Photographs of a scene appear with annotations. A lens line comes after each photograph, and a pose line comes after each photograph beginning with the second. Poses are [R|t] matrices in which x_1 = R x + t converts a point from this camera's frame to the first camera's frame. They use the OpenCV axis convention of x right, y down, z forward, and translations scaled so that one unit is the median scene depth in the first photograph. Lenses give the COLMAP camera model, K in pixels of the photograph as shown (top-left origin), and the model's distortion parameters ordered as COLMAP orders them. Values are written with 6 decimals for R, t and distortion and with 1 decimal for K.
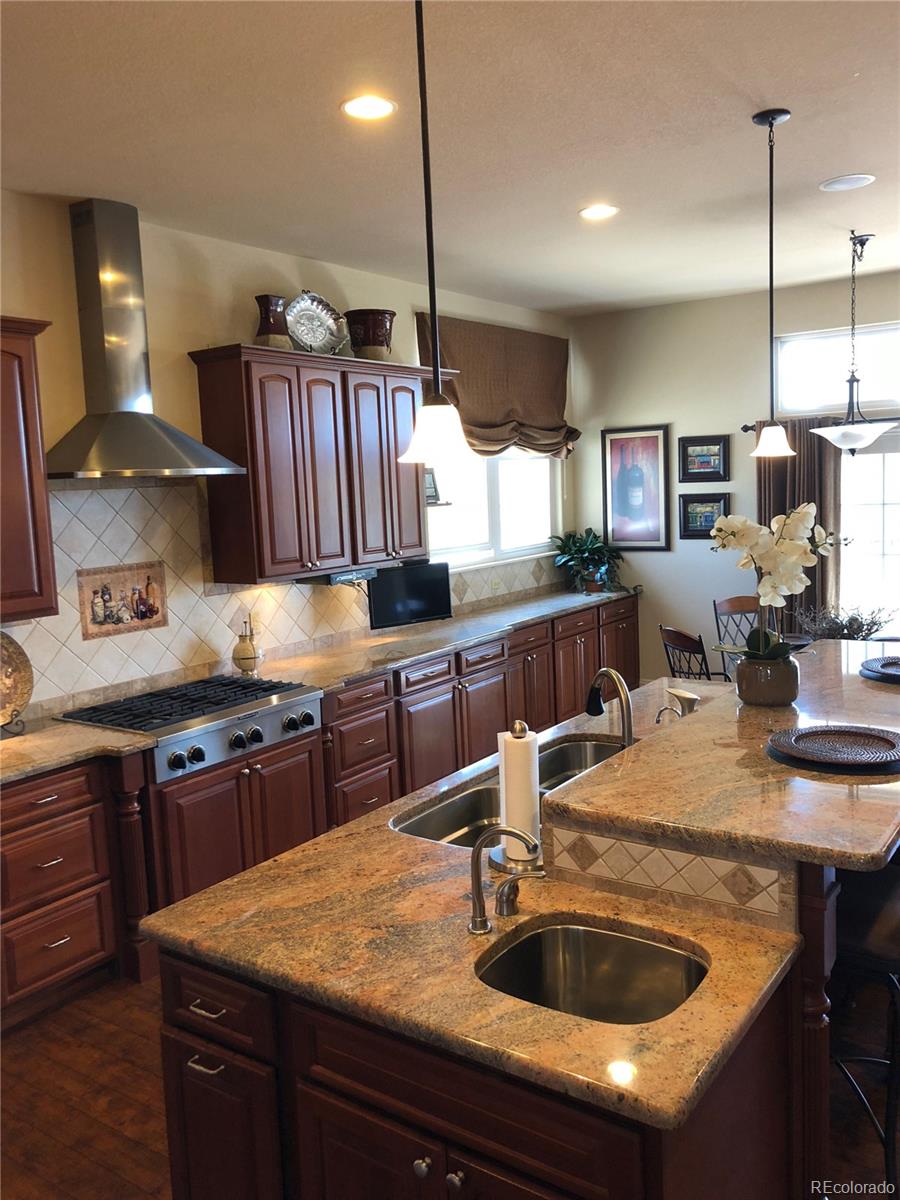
lens RADIAL K [[992.5, 0, 450.0], [0, 992.5, 597.1], [0, 0, 1]] dist [0.057624, -0.060243]
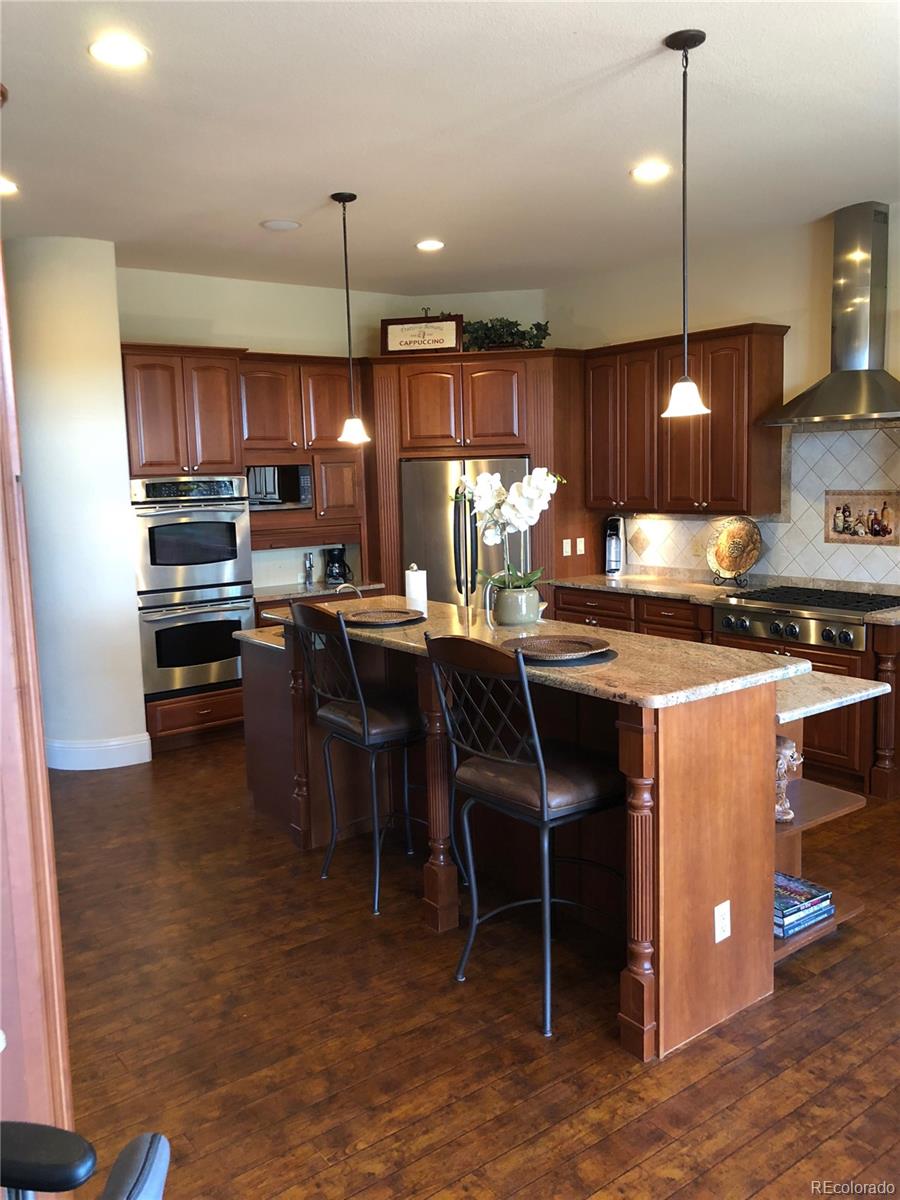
lens RADIAL K [[992.5, 0, 450.7], [0, 992.5, 599.1], [0, 0, 1]] dist [0.057624, -0.060243]
pose [[-0.314427, 0.176636, -0.932703, 1.051886], [-0.069226, 0.975653, 0.208107, -0.126085], [0.946754, 0.130002, -0.294544, 0.899239]]
